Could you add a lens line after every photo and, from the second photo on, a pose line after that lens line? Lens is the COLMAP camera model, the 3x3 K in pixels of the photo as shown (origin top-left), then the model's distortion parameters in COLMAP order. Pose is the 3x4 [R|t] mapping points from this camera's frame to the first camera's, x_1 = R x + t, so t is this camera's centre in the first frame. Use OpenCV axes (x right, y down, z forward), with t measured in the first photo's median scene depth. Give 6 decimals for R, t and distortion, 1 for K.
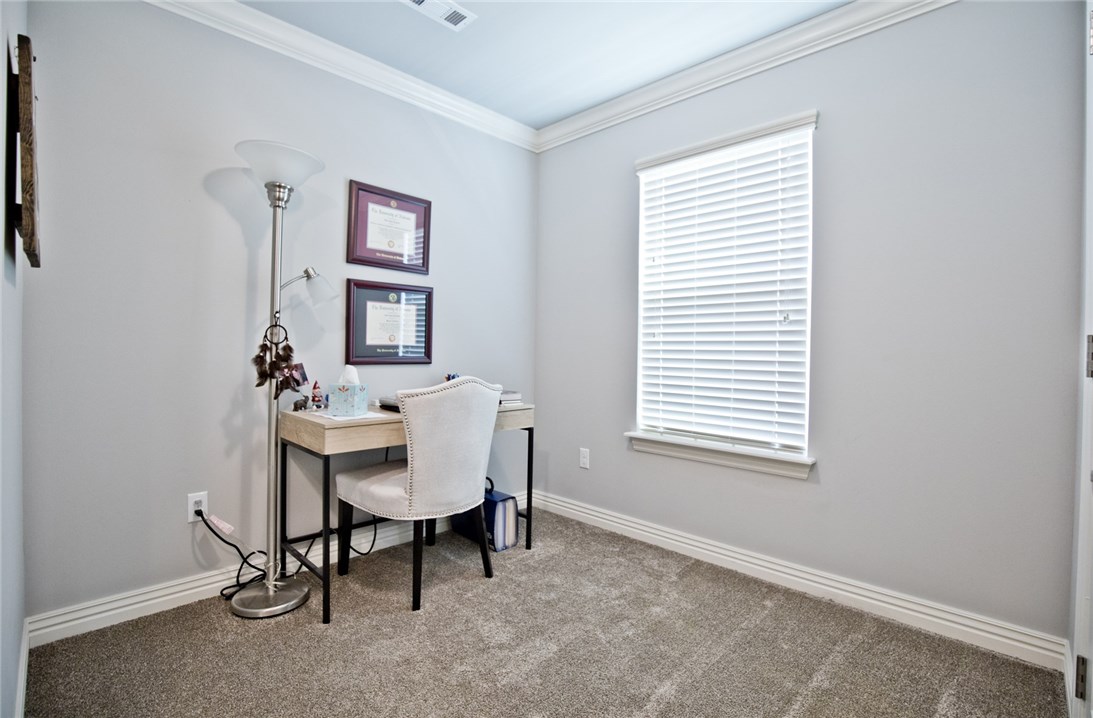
lens RADIAL K [[506.1, 0, 546.4], [0, 506.1, 354.5], [0, 0, 1]] dist [-0.033721, 0.005068]
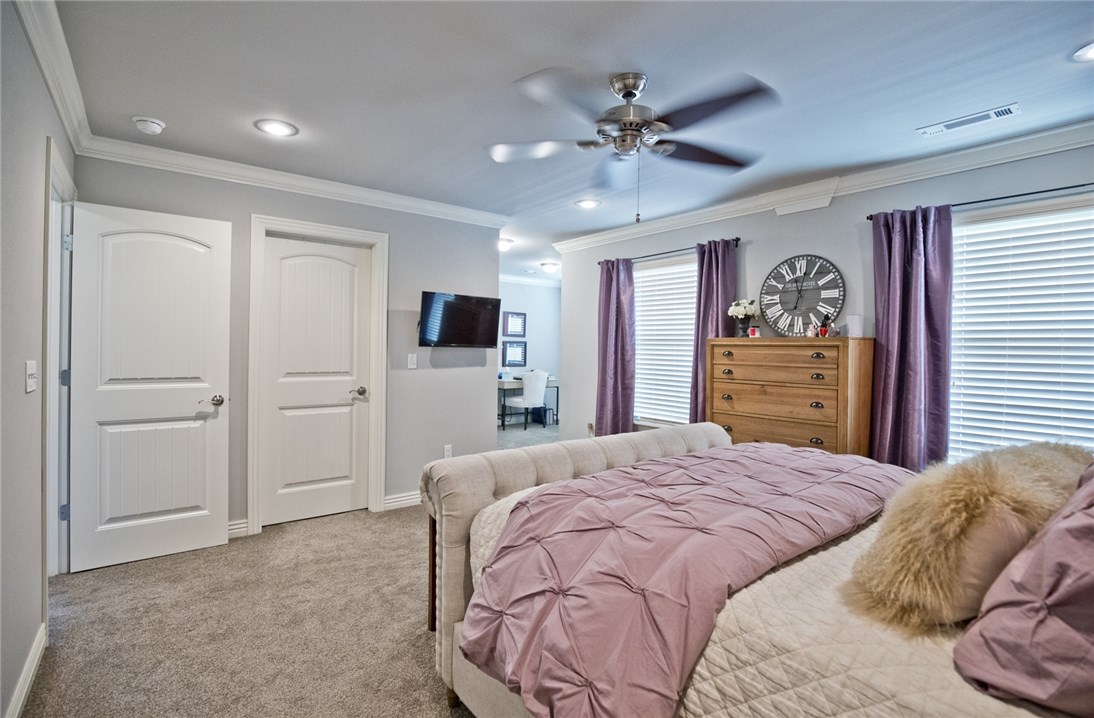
lens RADIAL K [[506.6, 0, 552.5], [0, 506.6, 354.7], [0, 0, 1]] dist [-0.033721, 0.005068]
pose [[0.993459, 0.003656, -0.114128, 0.297912], [-0.003573, 0.999993, 0.000924, -0.059213], [0.114131, -0.000510, 0.993466, -2.154849]]
